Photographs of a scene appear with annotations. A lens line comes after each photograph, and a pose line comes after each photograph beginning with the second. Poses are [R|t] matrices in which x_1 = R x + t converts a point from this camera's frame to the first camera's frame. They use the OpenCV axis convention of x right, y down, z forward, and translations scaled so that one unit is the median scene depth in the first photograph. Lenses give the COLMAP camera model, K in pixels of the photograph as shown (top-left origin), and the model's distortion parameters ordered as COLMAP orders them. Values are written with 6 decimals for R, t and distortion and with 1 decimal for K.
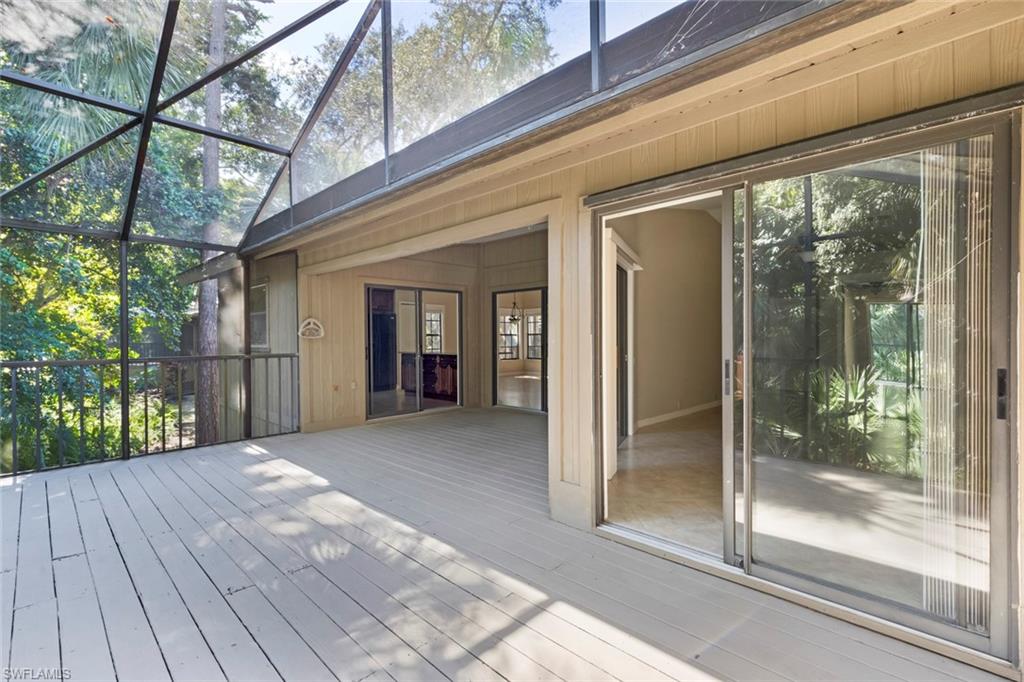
lens RADIAL K [[466.6, 0, 519.6], [0, 466.6, 339.7], [0, 0, 1]] dist [0.011880, 0.000072]
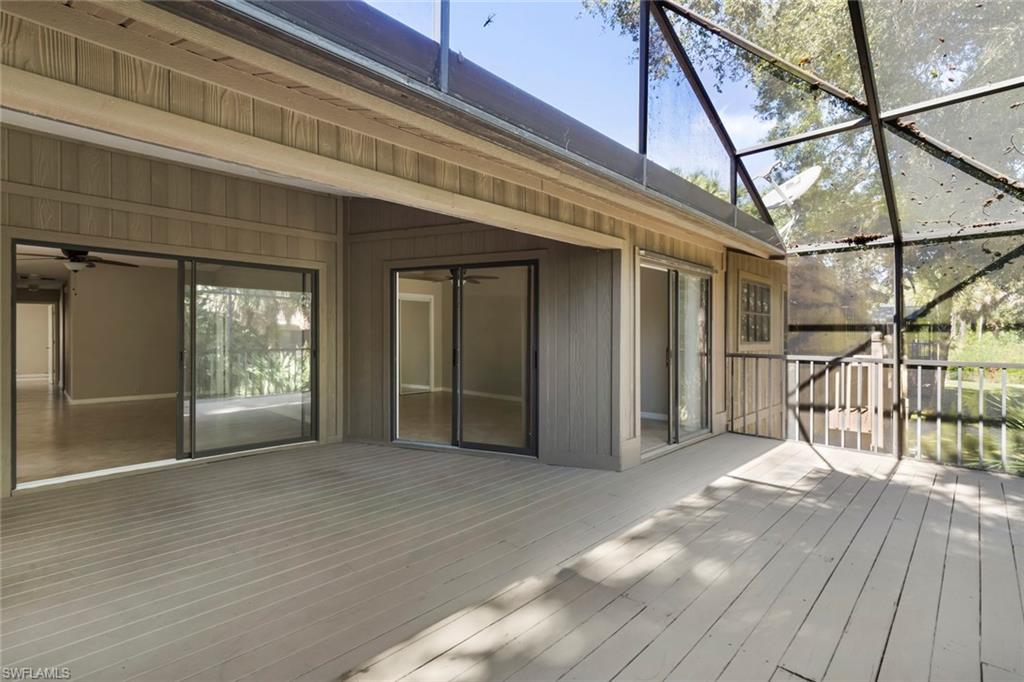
lens RADIAL K [[466.6, 0, 519.5], [0, 466.6, 339.7], [0, 0, 1]] dist [0.011880, 0.000072]
pose [[0.003741, -0.008888, 0.999953, -1.533397], [0.001755, 0.999959, 0.008882, -0.016132], [-0.999991, 0.001722, 0.003757, 1.528660]]
